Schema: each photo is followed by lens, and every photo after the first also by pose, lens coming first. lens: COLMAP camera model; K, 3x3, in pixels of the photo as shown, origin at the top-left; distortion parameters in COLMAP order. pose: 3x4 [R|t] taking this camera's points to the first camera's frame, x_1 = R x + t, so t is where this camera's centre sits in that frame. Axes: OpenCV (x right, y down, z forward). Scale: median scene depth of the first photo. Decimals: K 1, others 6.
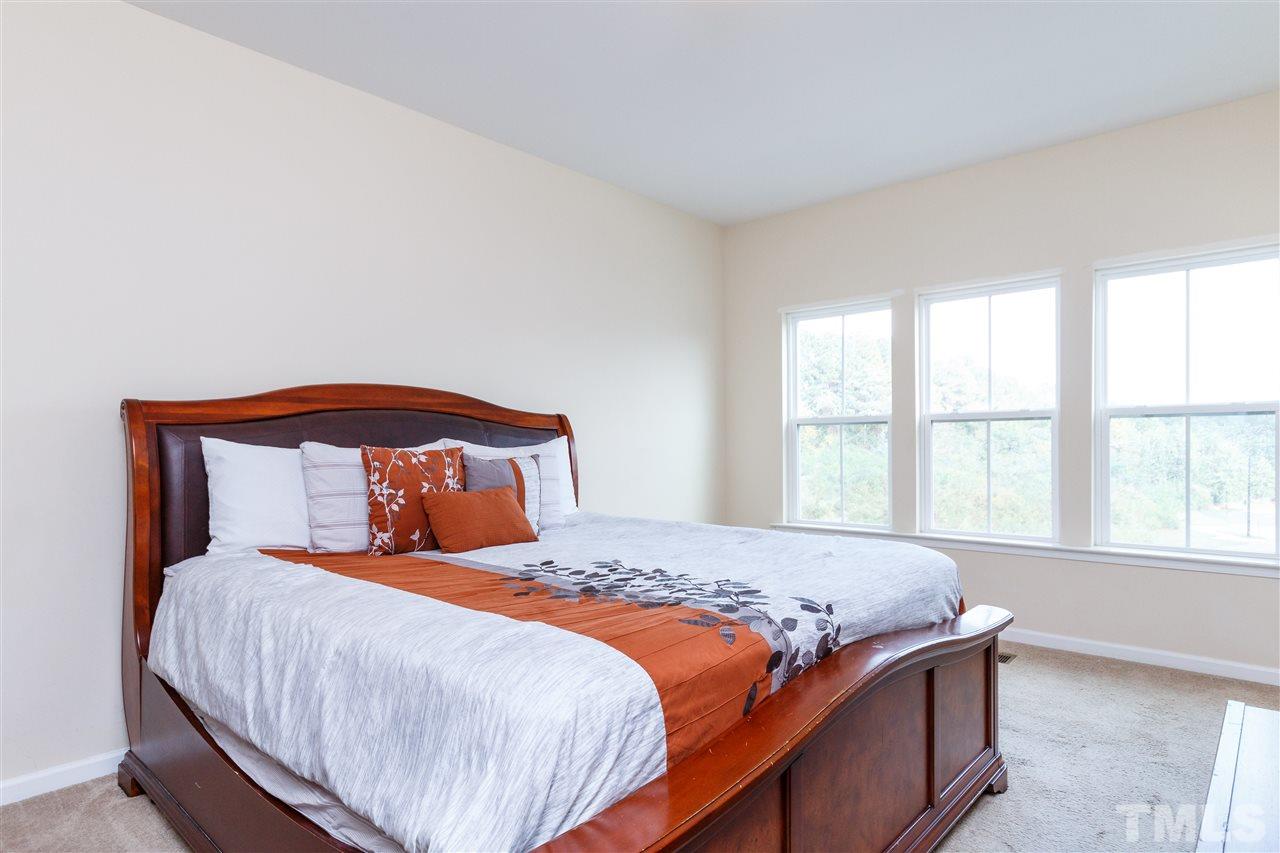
lens RADIAL K [[713.9, 0, 644.8], [0, 713.9, 440.6], [0, 0, 1]] dist [-0.001875, -0.000425]
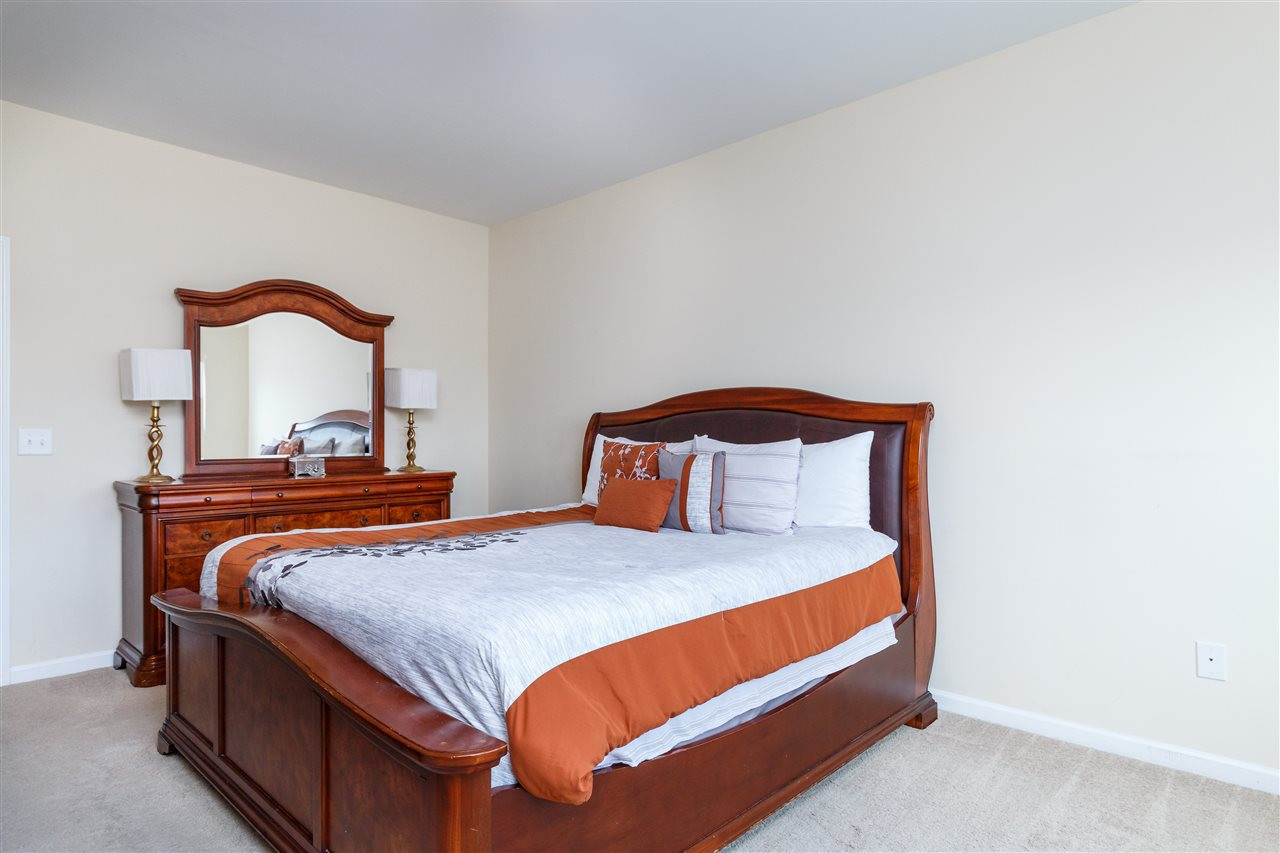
lens RADIAL K [[713.9, 0, 644.8], [0, 713.9, 440.6], [0, 0, 1]] dist [-0.001875, -0.000425]
pose [[-0.017724, 0.006328, -0.999823, 0.924008], [-0.000351, 0.999980, 0.006335, -0.001065], [0.999843, 0.000463, -0.017721, 1.027128]]
